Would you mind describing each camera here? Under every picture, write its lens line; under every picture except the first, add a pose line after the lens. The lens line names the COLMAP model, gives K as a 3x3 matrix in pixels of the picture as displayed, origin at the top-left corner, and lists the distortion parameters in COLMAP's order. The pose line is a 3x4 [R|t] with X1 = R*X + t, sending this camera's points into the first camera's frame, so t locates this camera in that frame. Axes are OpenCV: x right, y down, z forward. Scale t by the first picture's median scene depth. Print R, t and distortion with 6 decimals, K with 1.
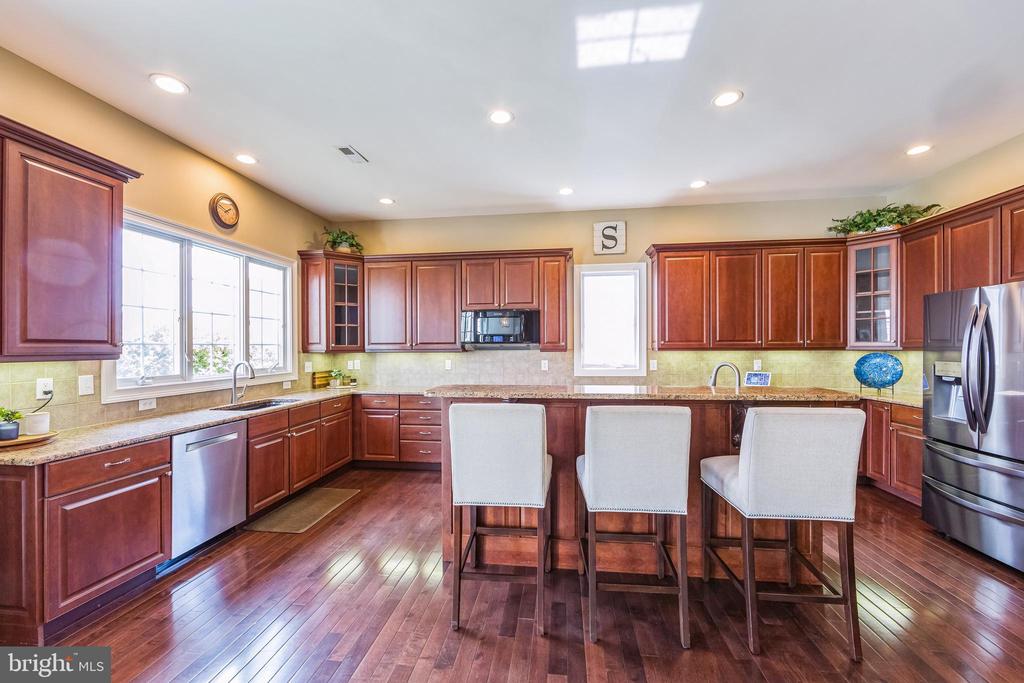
lens RADIAL K [[402.3, 0, 505.3], [0, 402.3, 346.8], [0, 0, 1]] dist [0.000772, -0.000250]
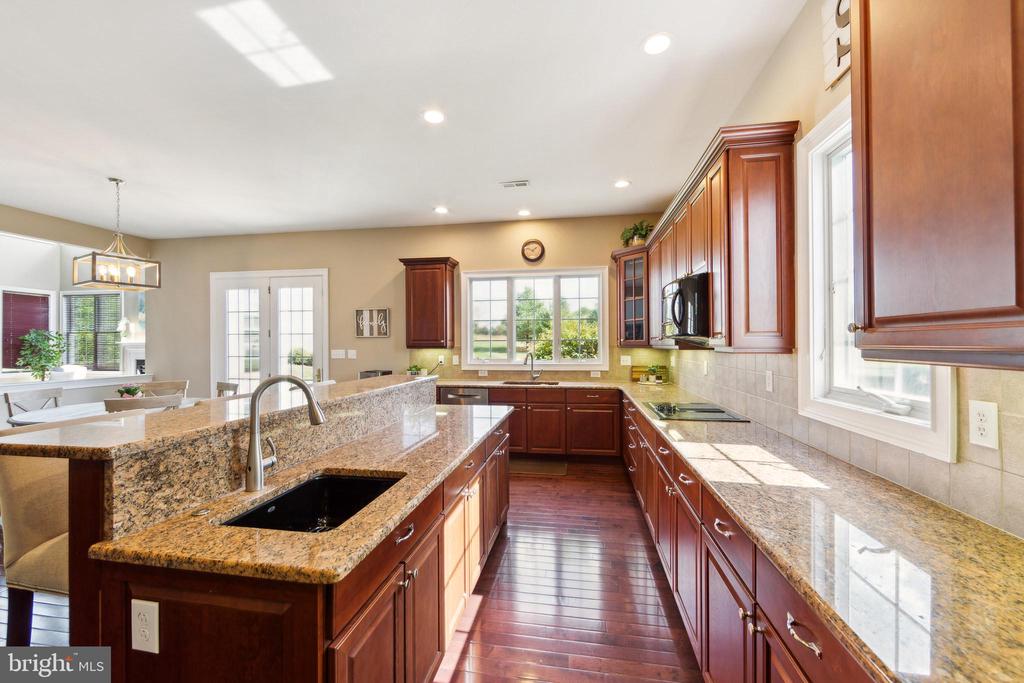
lens RADIAL K [[402.3, 0, 511.1], [0, 402.3, 343.4], [0, 0, 1]] dist [0.000772, -0.000250]
pose [[-0.021377, 0.005469, -0.999757, 0.794938], [0.004056, 0.999977, 0.005383, -0.003676], [0.999763, -0.003940, -0.021399, 0.963735]]
